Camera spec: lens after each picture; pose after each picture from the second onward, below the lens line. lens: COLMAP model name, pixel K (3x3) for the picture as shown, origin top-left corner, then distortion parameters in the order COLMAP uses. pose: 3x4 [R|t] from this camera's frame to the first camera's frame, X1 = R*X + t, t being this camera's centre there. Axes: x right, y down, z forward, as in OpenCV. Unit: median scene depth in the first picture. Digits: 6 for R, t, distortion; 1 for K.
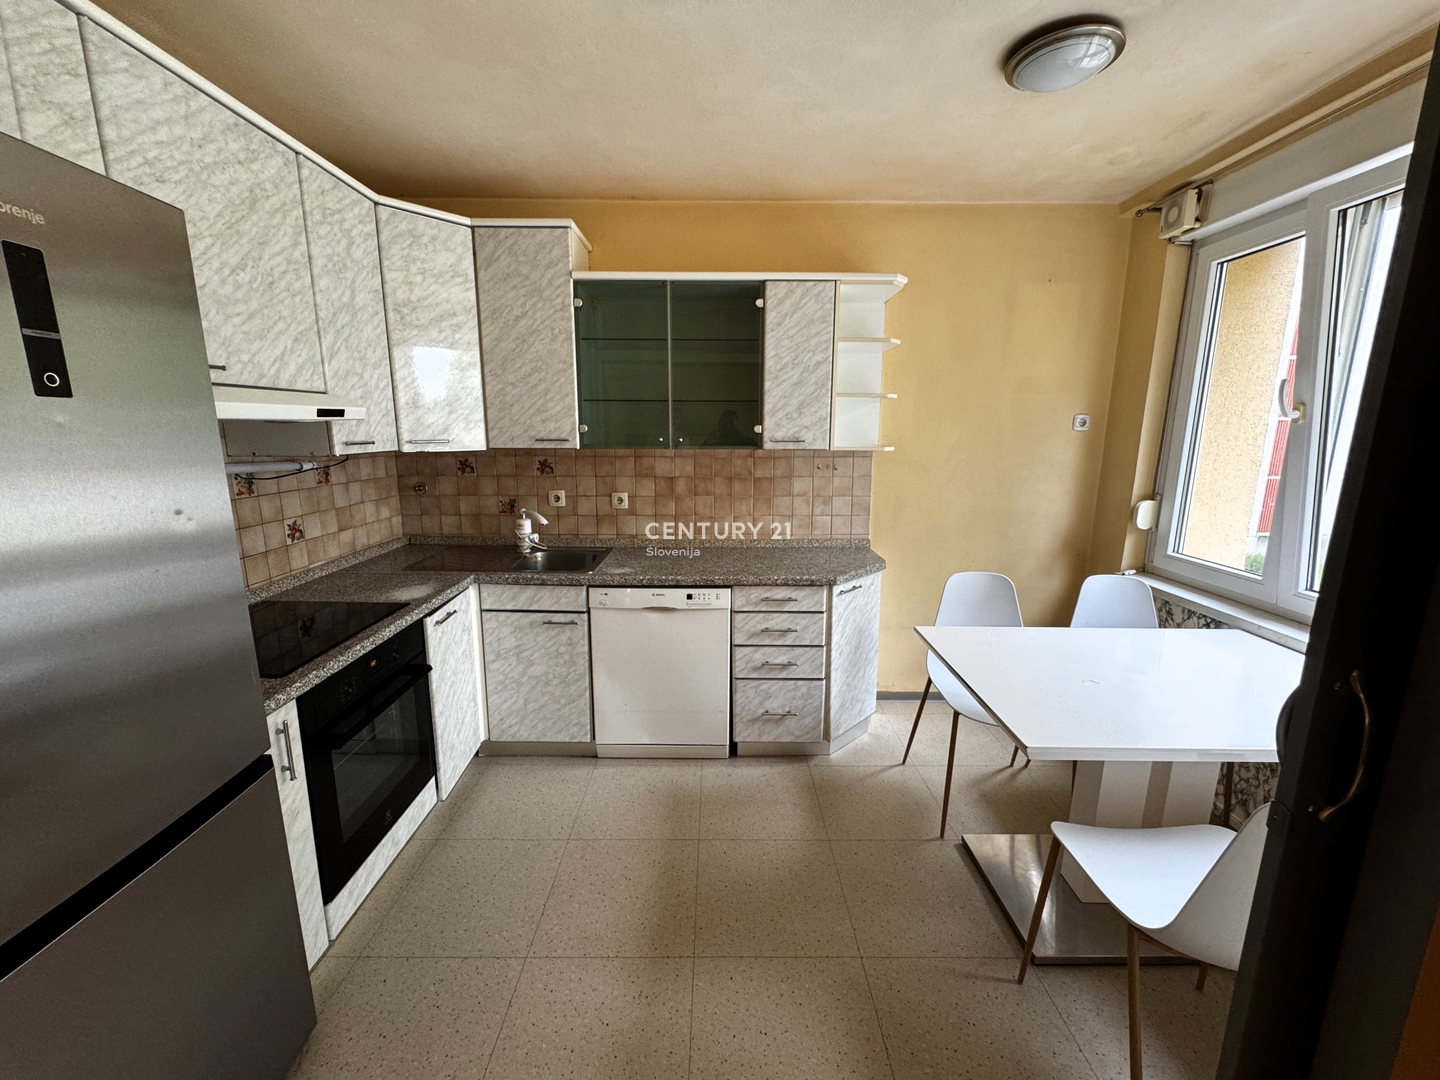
lens RADIAL K [[580.2, 0, 717.8], [0, 580.2, 539.0], [0, 0, 1]] dist [0.001556, -0.000373]
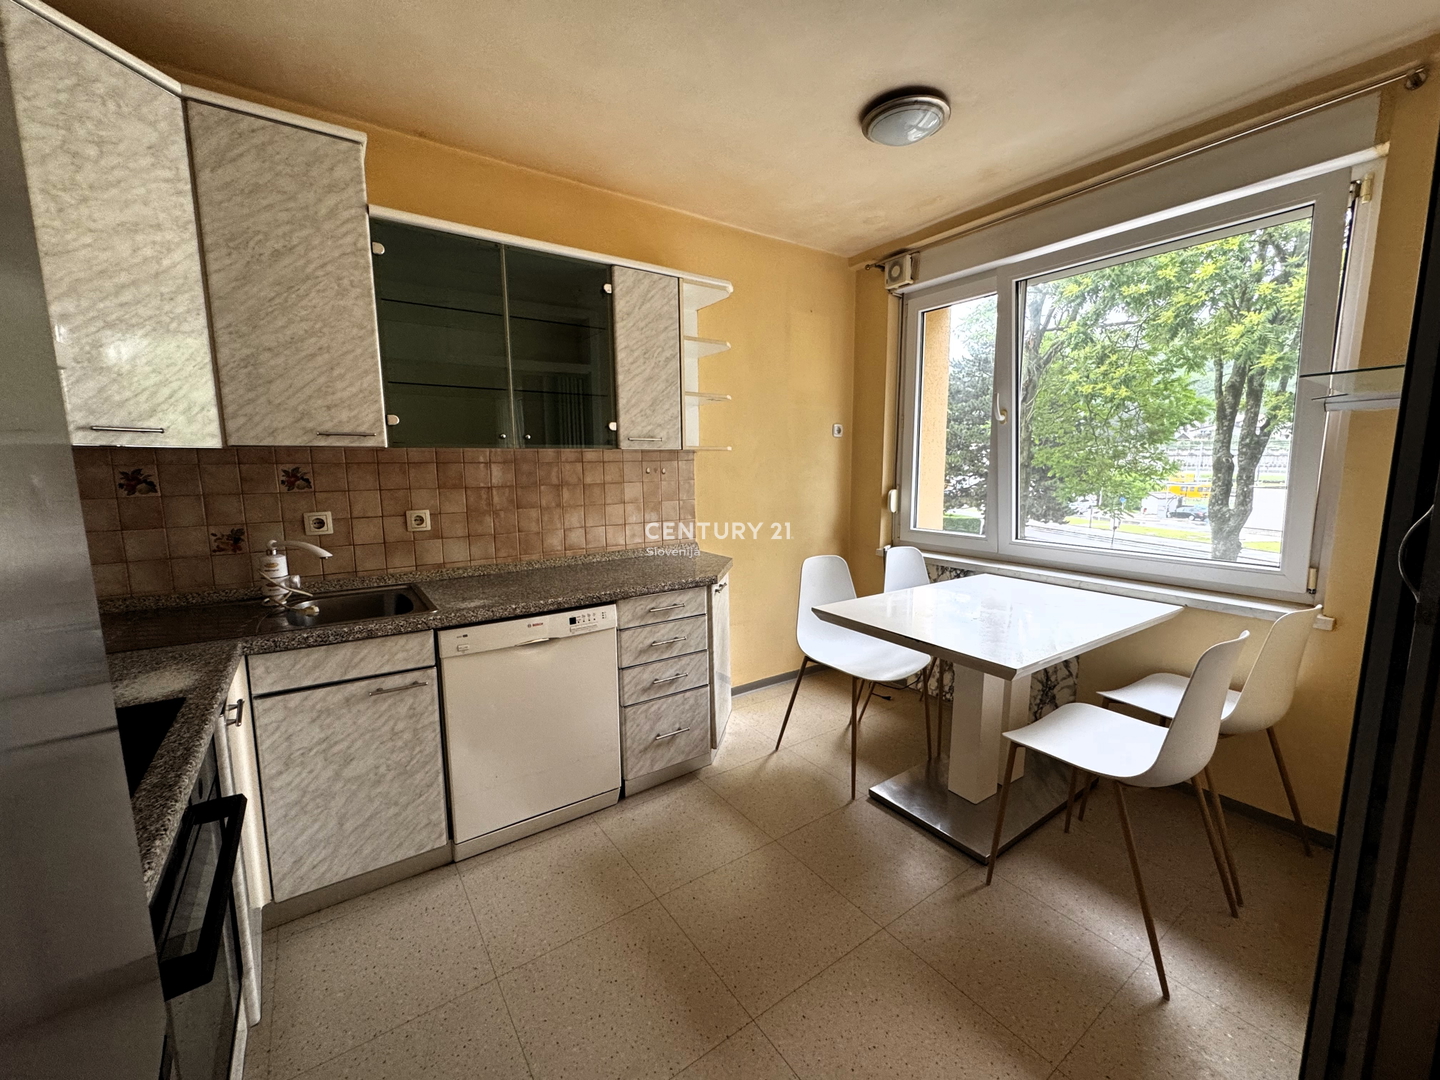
lens RADIAL K [[580.2, 0, 719.4], [0, 580.2, 539.4], [0, 0, 1]] dist [0.001556, -0.000373]
pose [[0.820517, -0.086291, 0.565072, -0.329435], [0.118230, 0.992783, -0.020070, 0.024433], [-0.559262, 0.083276, 0.824797, 0.179277]]
